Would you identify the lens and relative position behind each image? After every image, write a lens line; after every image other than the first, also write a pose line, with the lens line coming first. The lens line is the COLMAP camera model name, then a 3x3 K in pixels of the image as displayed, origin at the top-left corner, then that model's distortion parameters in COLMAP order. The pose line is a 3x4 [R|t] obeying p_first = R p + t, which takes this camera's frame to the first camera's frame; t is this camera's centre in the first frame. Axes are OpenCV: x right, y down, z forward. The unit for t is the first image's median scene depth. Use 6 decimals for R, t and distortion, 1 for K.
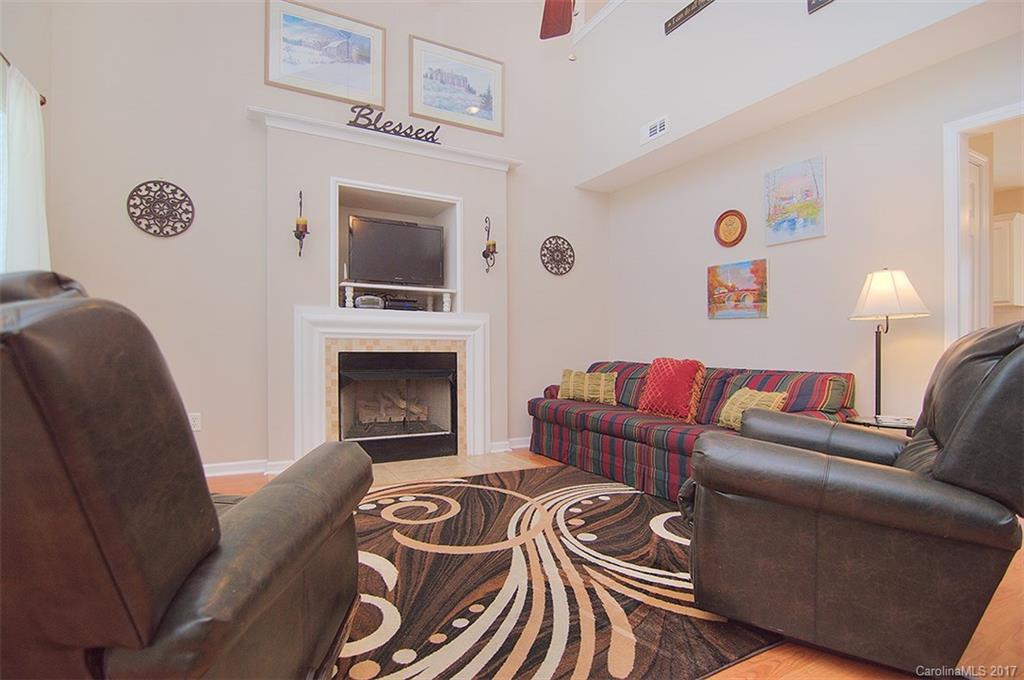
lens RADIAL K [[503.0, 0, 509.4], [0, 503.0, 345.2], [0, 0, 1]] dist [0.002806, -0.015156]
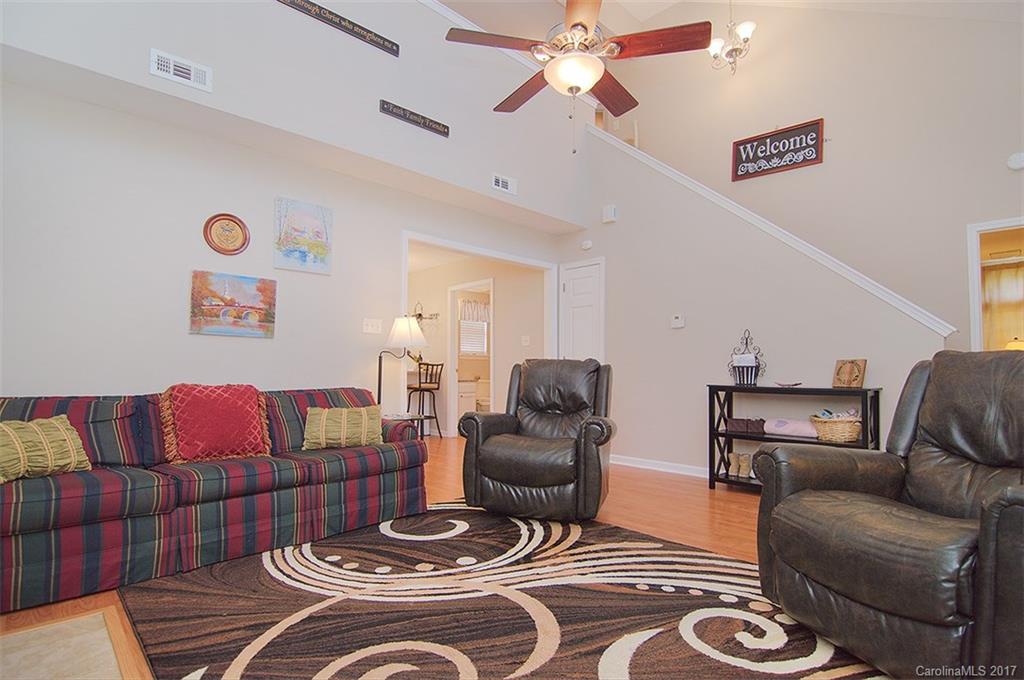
lens RADIAL K [[503.0, 0, 509.4], [0, 503.0, 345.2], [0, 0, 1]] dist [0.002806, -0.015156]
pose [[-0.274165, 0.030076, 0.961212, -0.566823], [-0.005110, 0.999451, -0.032730, -0.011238], [-0.961669, -0.013885, -0.273861, 0.801198]]
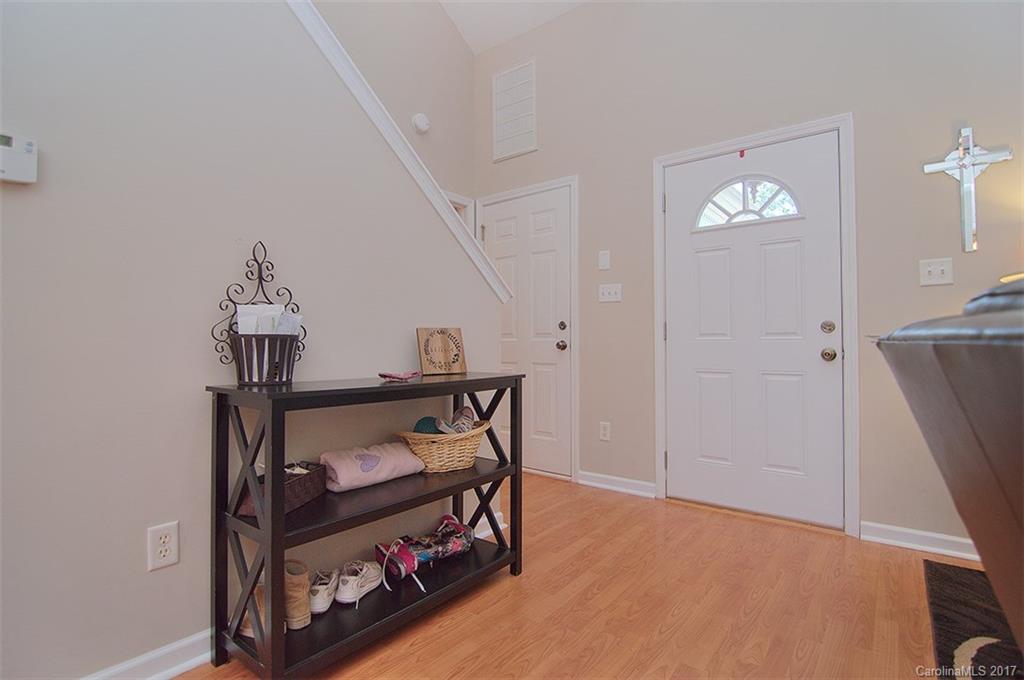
lens RADIAL K [[502.5, 0, 512.5], [0, 502.5, 335.4], [0, 0, 1]] dist [-0.000178, -0.000302]
pose [[-0.909859, -0.018970, -0.414484, 0.369133], [-0.008090, 0.999575, -0.027989, 0.006083], [0.414839, -0.022113, -0.909626, 0.469583]]
